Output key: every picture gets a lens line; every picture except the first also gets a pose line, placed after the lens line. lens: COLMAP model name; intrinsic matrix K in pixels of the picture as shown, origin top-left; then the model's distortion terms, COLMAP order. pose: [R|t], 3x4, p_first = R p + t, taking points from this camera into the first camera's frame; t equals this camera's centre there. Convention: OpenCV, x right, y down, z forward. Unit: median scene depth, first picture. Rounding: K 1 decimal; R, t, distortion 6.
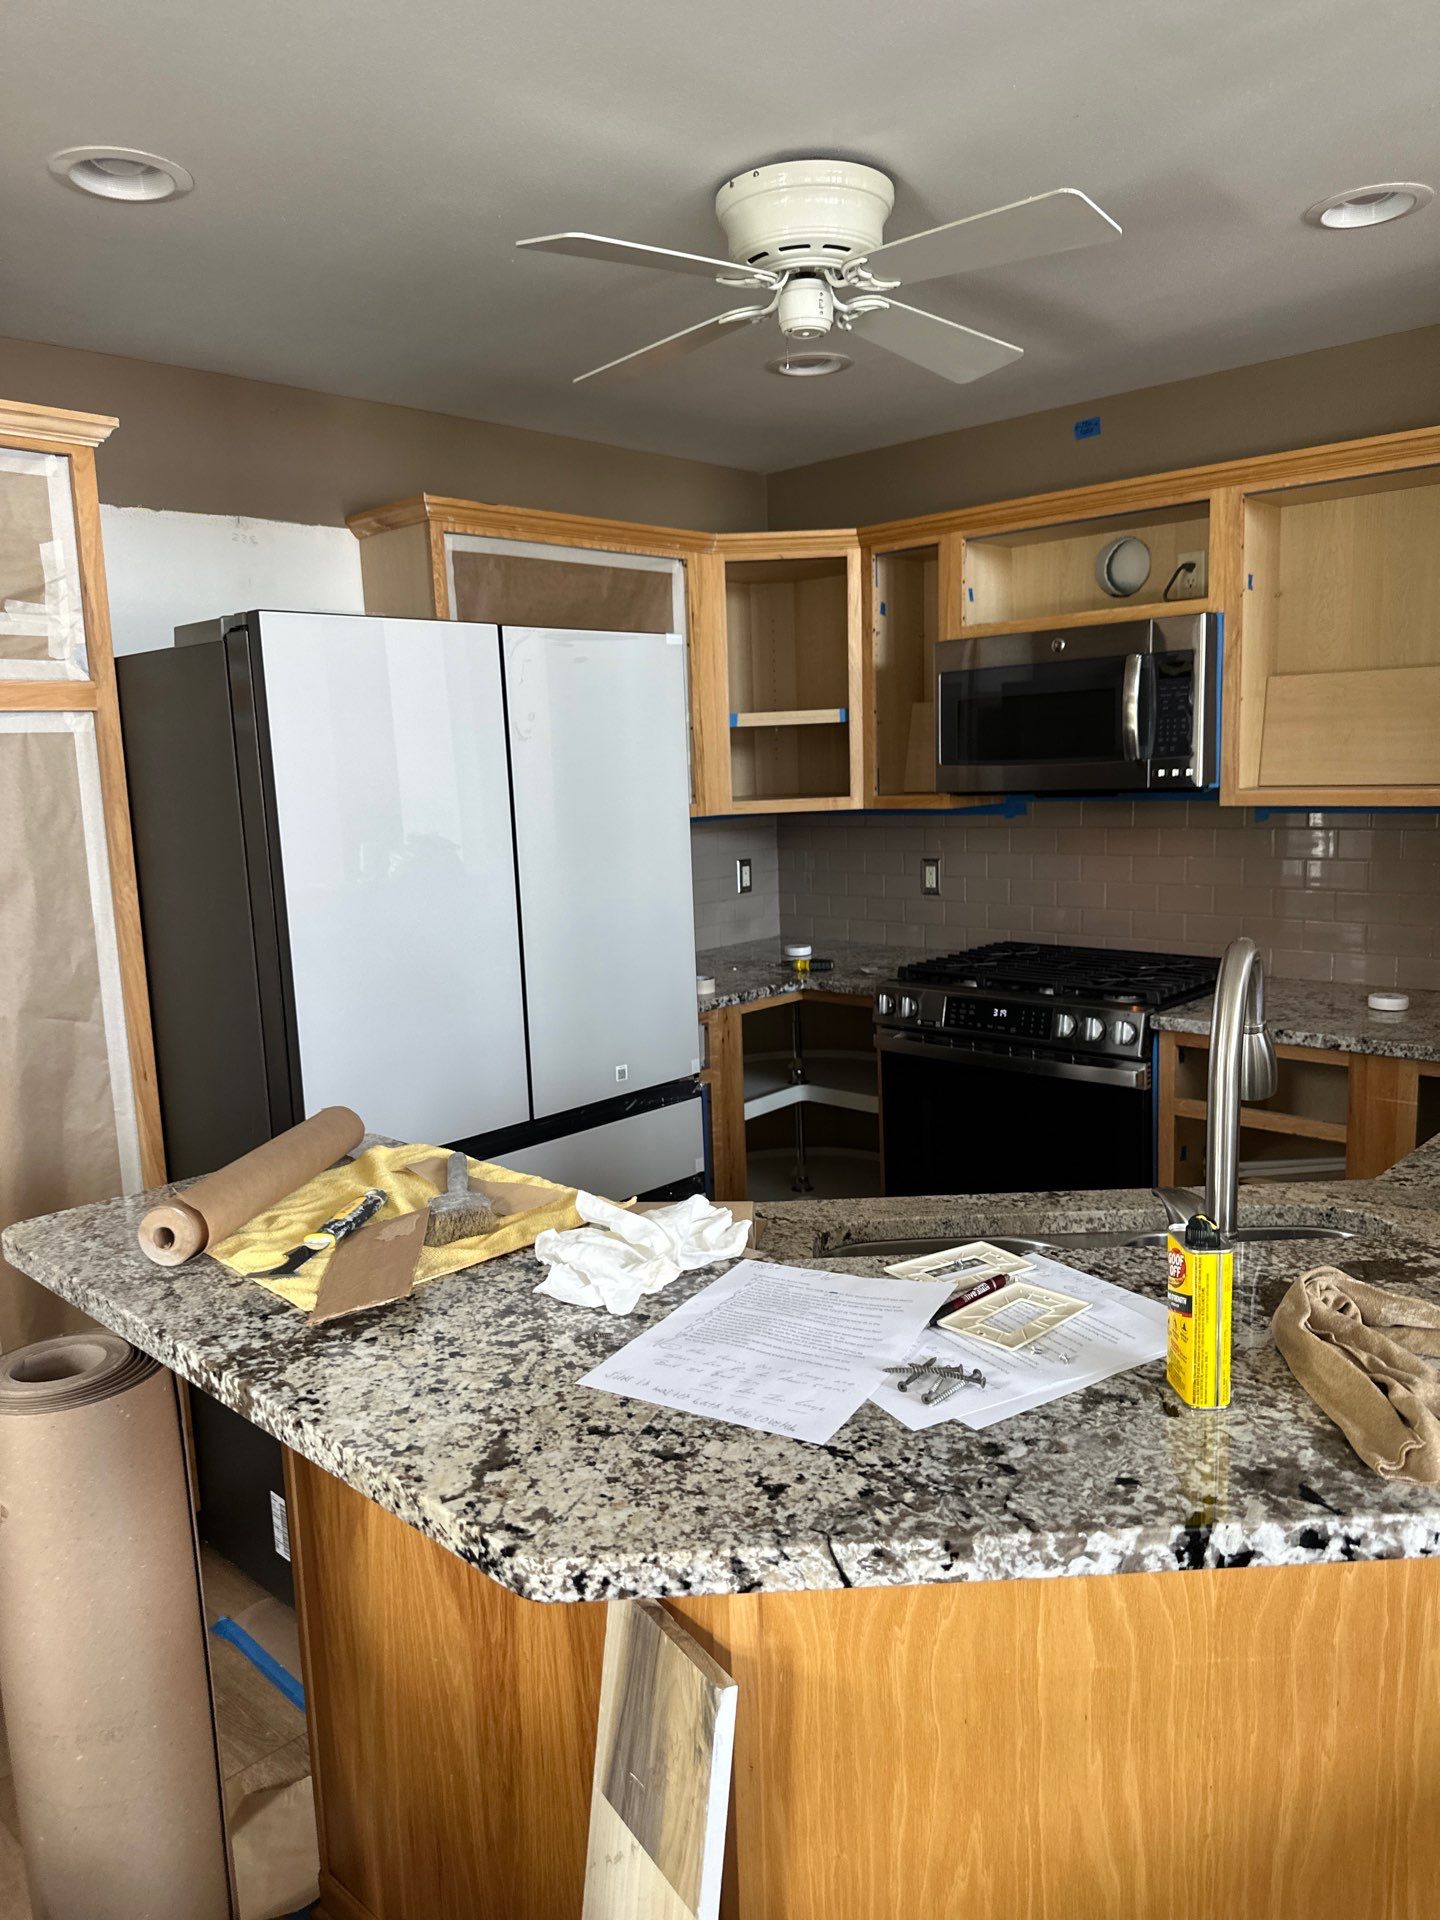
lens RADIAL K [[1376.4, 0, 720.0], [0, 1376.4, 960.0], [0, 0, 1]] dist [0.061481, -0.045041]
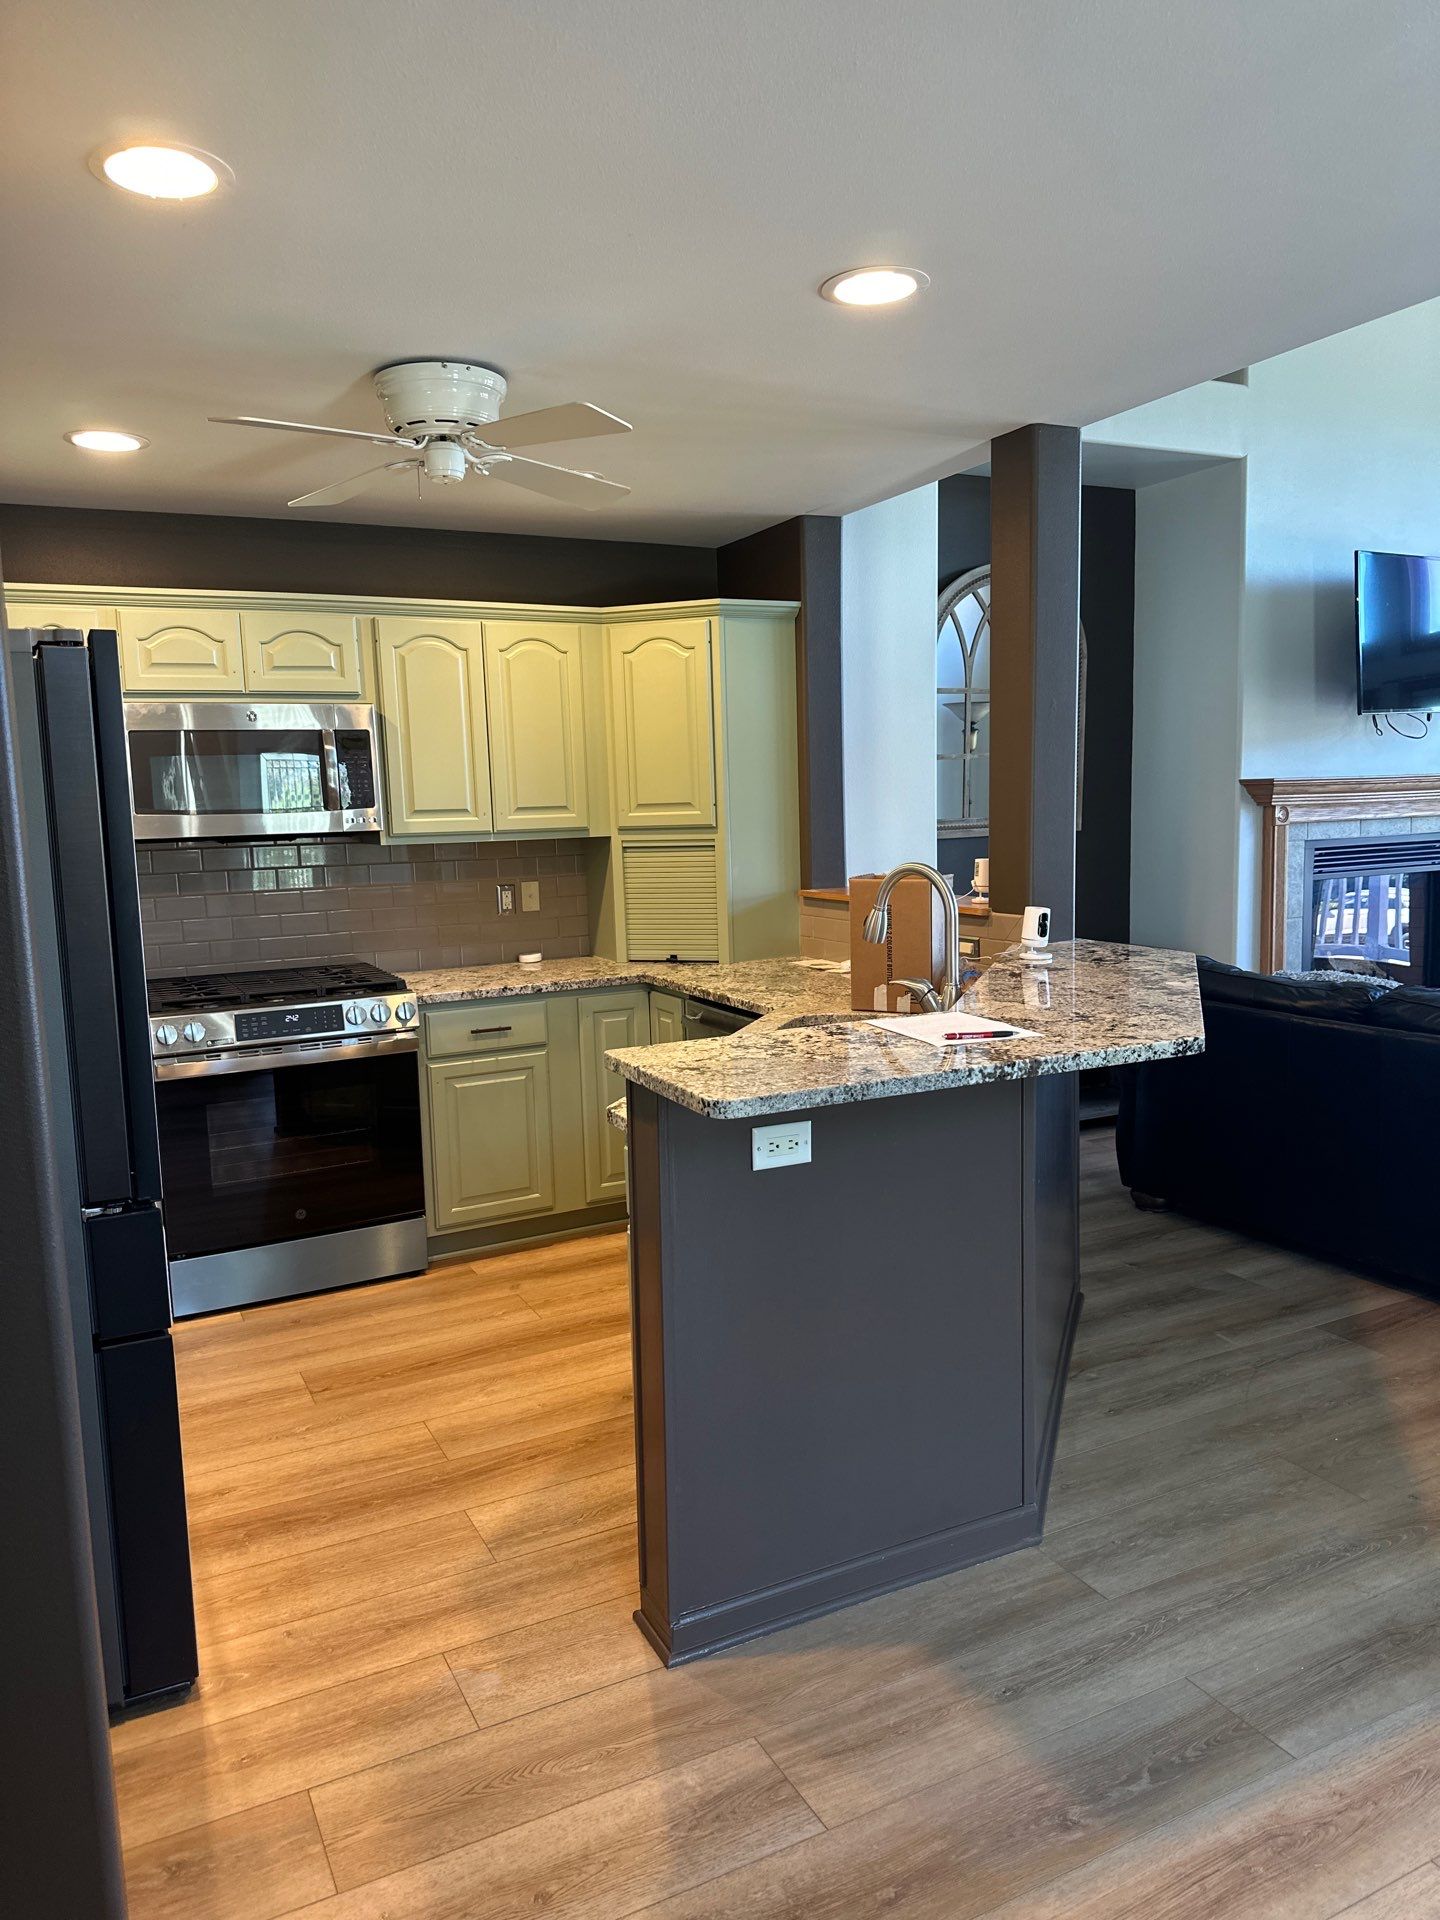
lens RADIAL K [[1353.8, 0, 714.9], [0, 1353.8, 962.0], [0, 0, 1]] dist [0.034388, -0.042558]
pose [[0.351279, -0.086806, 0.932238, -0.977472], [0.157078, 0.987044, 0.032720, 0.012840], [-0.923000, 0.134940, 0.360363, 0.290228]]
